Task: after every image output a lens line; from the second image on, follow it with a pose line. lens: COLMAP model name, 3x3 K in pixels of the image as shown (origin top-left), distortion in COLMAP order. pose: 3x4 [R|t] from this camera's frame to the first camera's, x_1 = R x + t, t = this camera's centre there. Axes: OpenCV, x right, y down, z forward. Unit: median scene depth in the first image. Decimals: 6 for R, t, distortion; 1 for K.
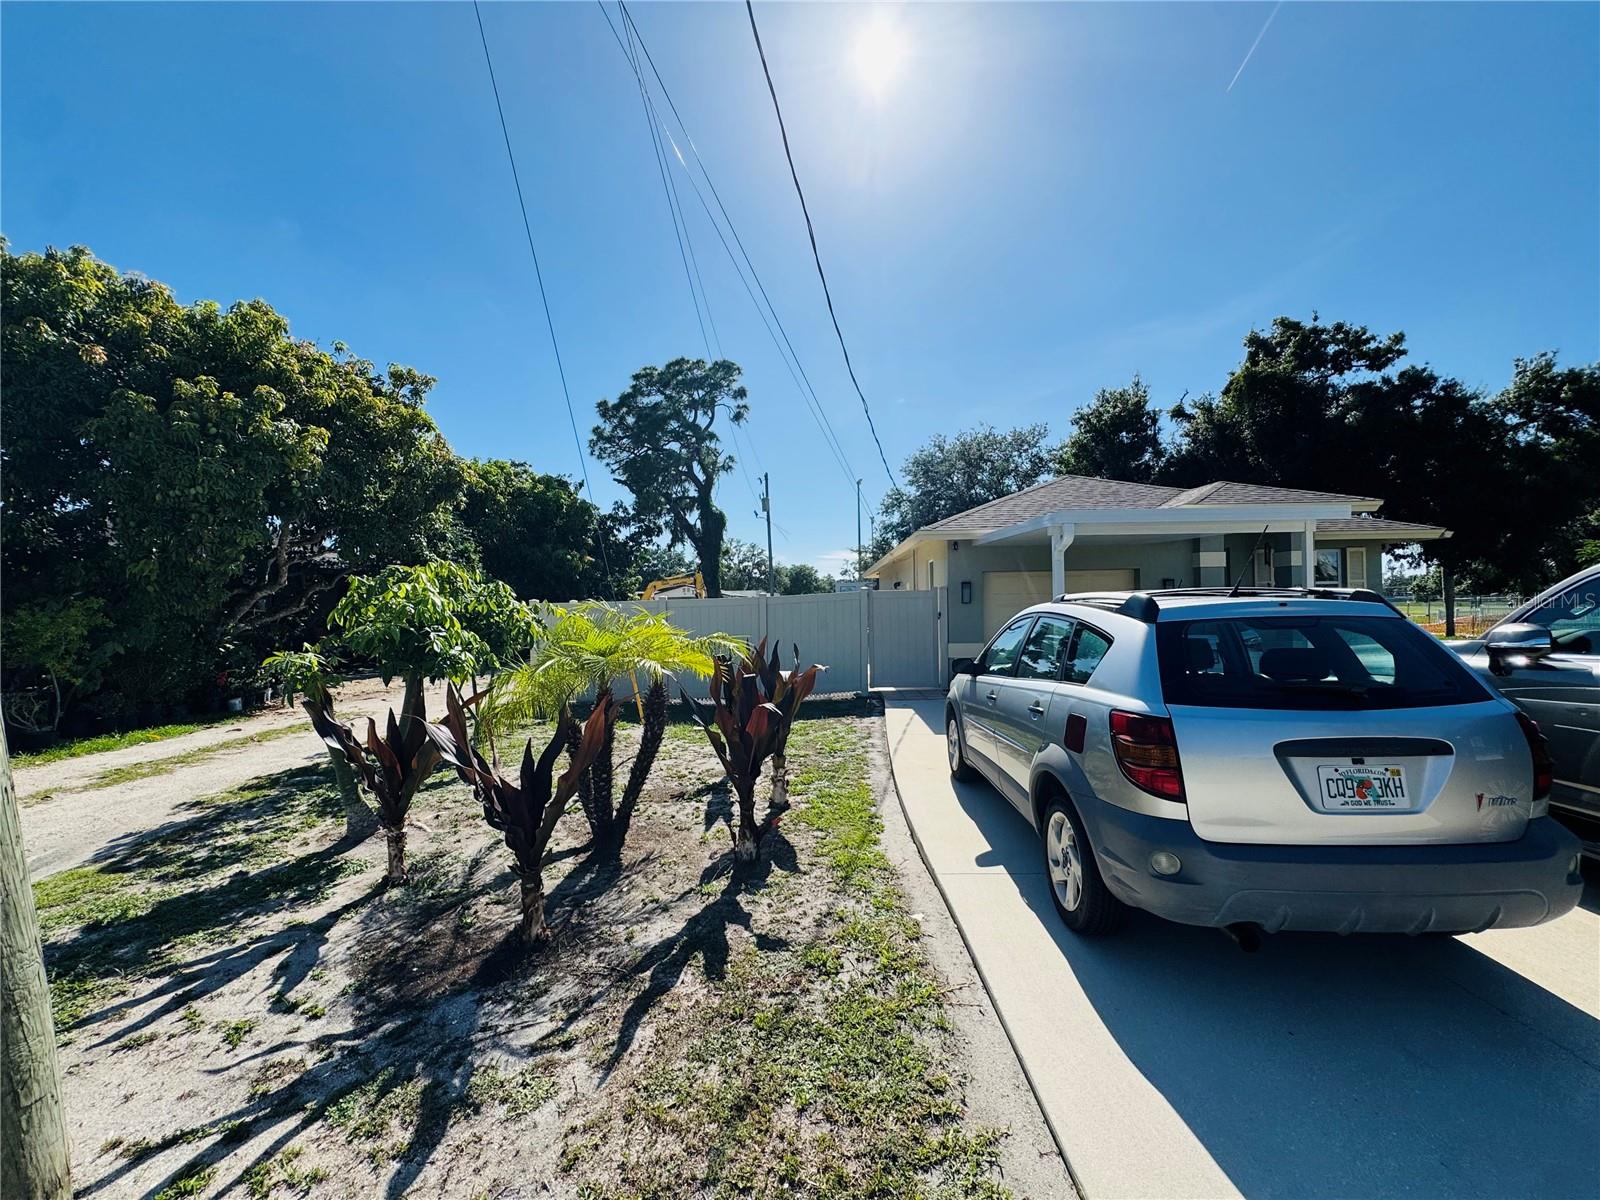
lens RADIAL K [[642.0, 0, 799.0], [0, 642.0, 601.0], [0, 0, 1]] dist [-0.001201, -0.000055]
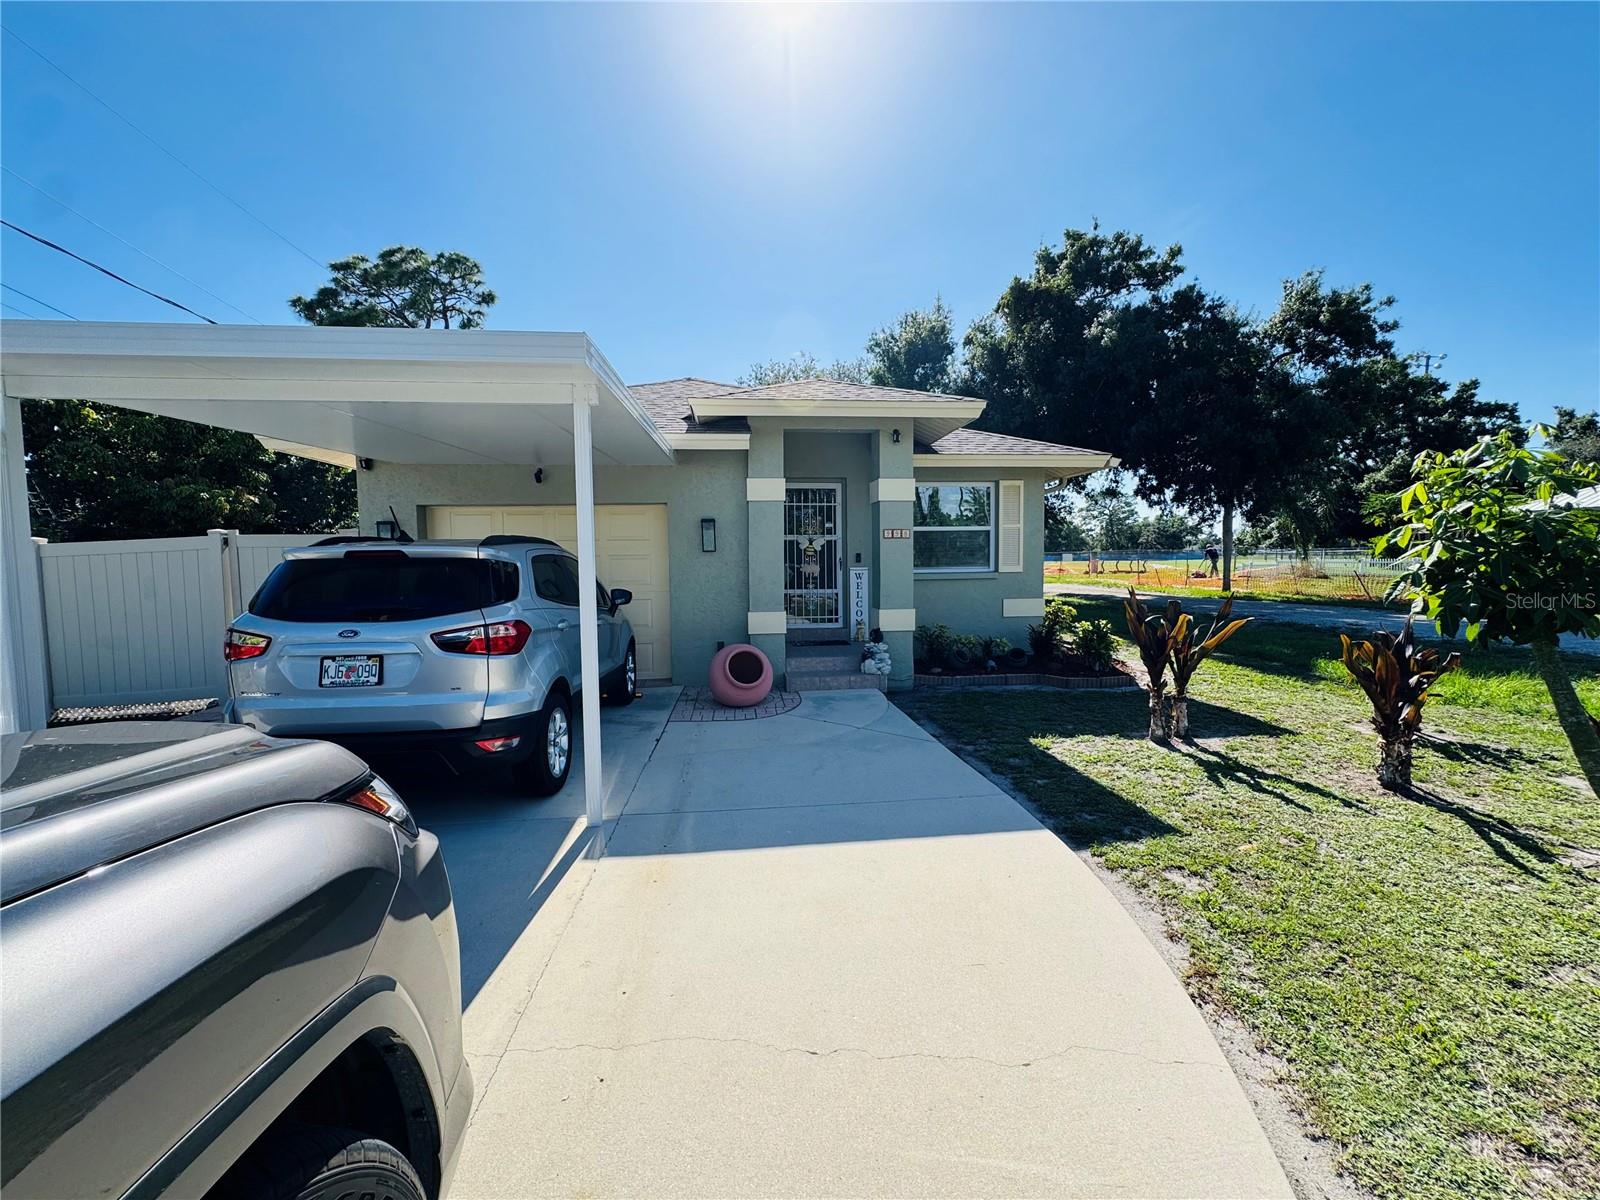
lens RADIAL K [[642.0, 0, 800.1], [0, 642.0, 604.0], [0, 0, 1]] dist [-0.000084, -0.000099]
pose [[0.990441, -0.008738, 0.137661, 0.292984], [-0.002042, 0.996953, 0.077973, 0.000515], [-0.137923, -0.077509, 0.987406, 0.164078]]
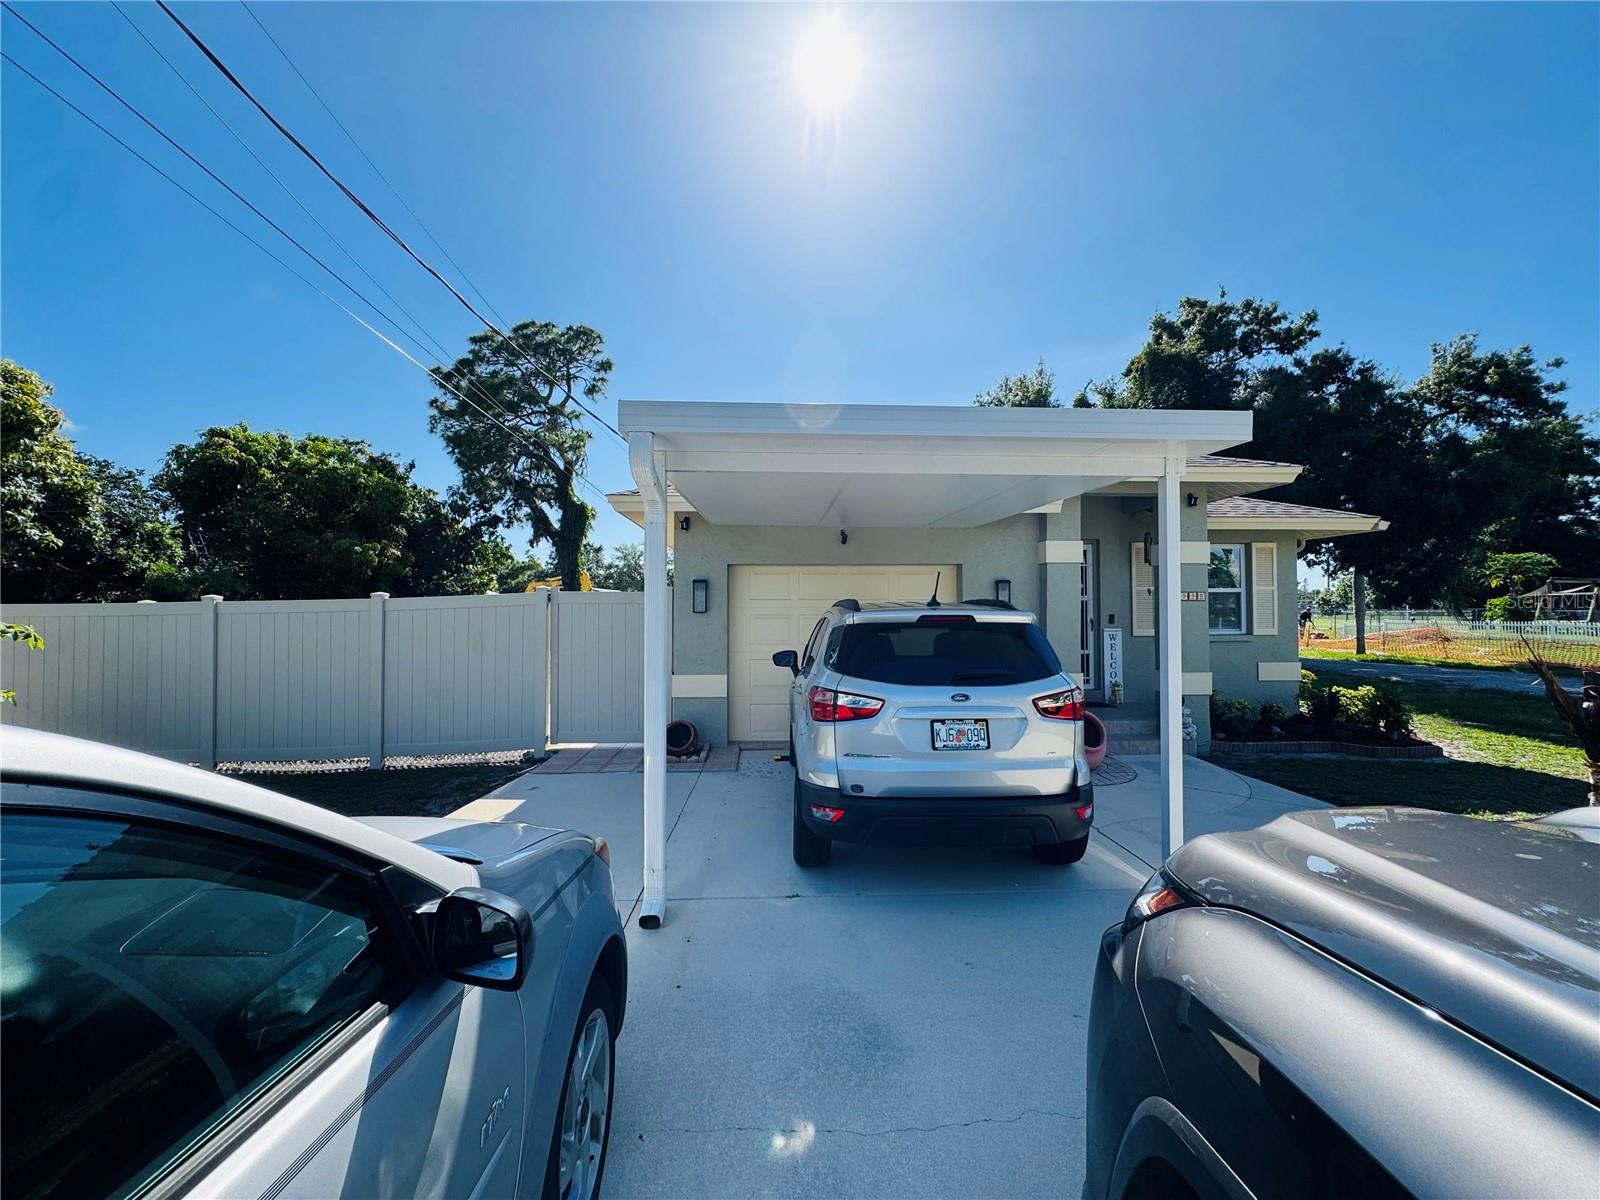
lens RADIAL K [[642.0, 0, 799.0], [0, 642.0, 601.0], [0, 0, 1]] dist [-0.001201, -0.000055]
pose [[0.996148, 0.013739, 0.086600, 0.155071], [-0.012943, 0.999869, -0.009748, -0.001680], [-0.086722, 0.008590, 0.996196, 0.177297]]
